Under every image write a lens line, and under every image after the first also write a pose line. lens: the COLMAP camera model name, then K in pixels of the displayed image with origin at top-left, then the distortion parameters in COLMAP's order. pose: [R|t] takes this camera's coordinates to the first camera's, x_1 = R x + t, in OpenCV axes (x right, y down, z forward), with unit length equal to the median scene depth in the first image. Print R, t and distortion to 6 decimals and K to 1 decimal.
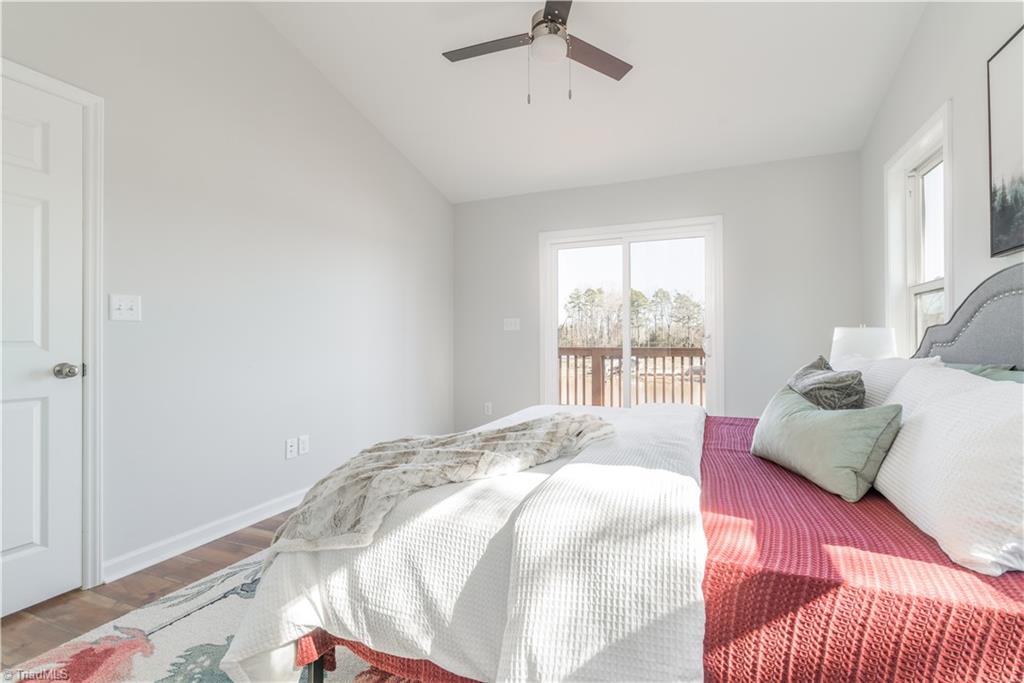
lens RADIAL K [[464.0, 0, 517.9], [0, 464.0, 343.7], [0, 0, 1]] dist [-0.003208, 0.000977]
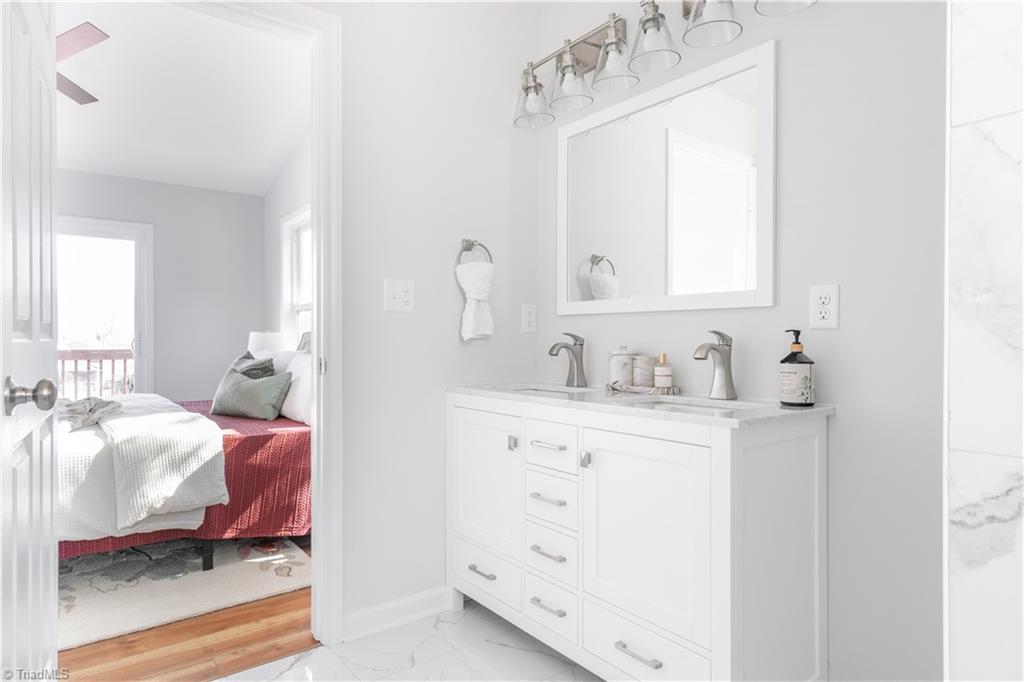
lens RADIAL K [[544.6, 0, 508.6], [0, 544.6, 354.0], [0, 0, 1]] dist [0.001685, -0.000311]
pose [[0.470995, -0.012022, 0.882054, -0.558816], [-0.006198, 0.999837, 0.016937, 0.000445], [-0.882114, -0.013445, 0.470844, -0.648970]]
